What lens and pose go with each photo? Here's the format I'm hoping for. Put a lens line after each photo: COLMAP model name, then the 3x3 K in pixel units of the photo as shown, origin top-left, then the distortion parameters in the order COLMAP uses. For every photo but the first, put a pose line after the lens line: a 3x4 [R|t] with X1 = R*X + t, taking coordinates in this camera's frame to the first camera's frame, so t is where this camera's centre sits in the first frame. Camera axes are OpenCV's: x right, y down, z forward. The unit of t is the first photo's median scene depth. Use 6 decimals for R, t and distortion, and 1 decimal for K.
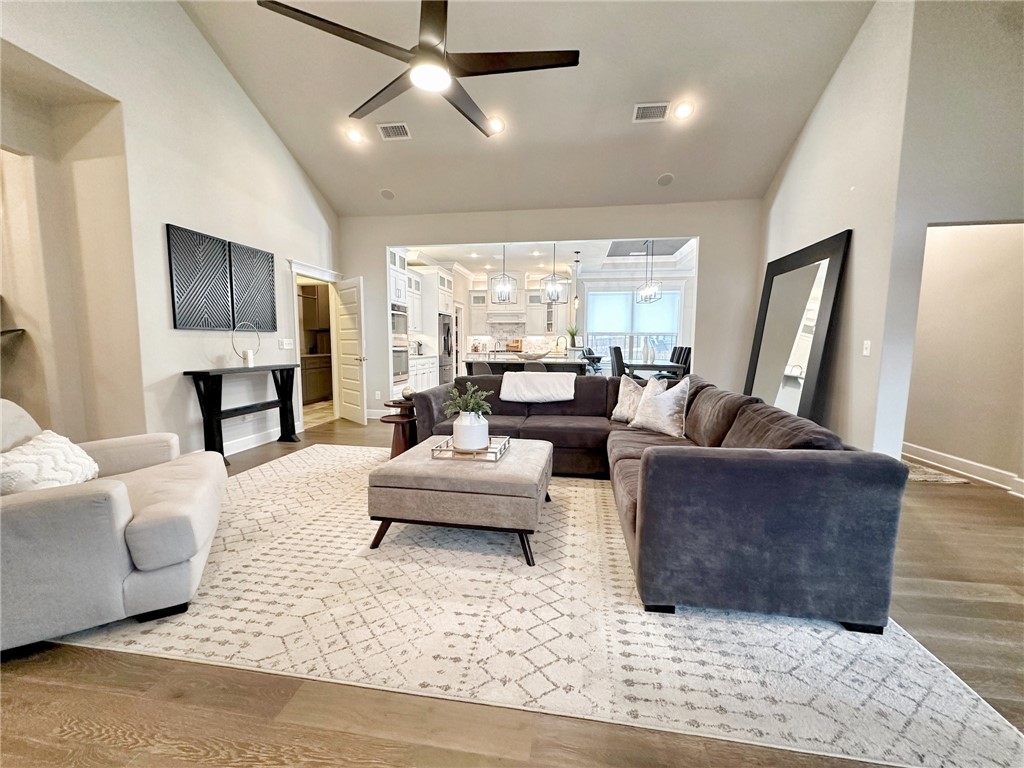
lens RADIAL K [[399.1, 0, 511.5], [0, 399.1, 381.6], [0, 0, 1]] dist [0.001949, 0.000262]
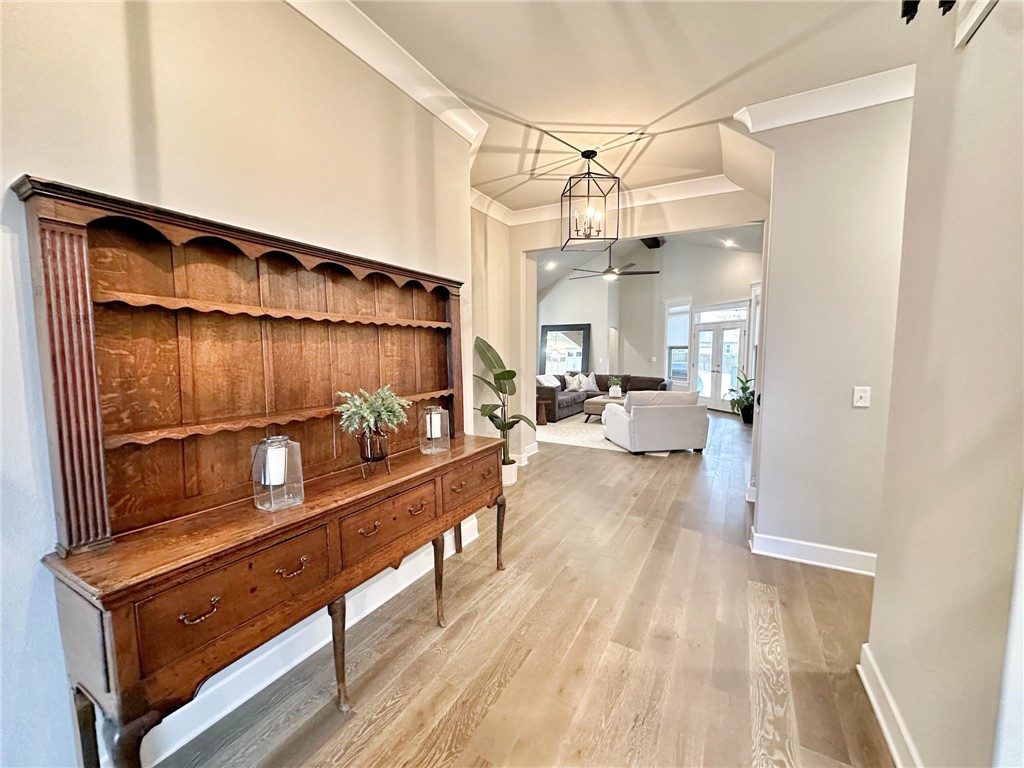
lens RADIAL K [[412.7, 0, 512.0], [0, 412.7, 384.0], [0, 0, 1]] dist [0.000445, -0.000017]
pose [[0.346808, -0.080492, 0.934476, -1.347697], [0.096829, 0.994060, 0.049689, -0.066612], [-0.932925, 0.073252, 0.352542, 0.242370]]
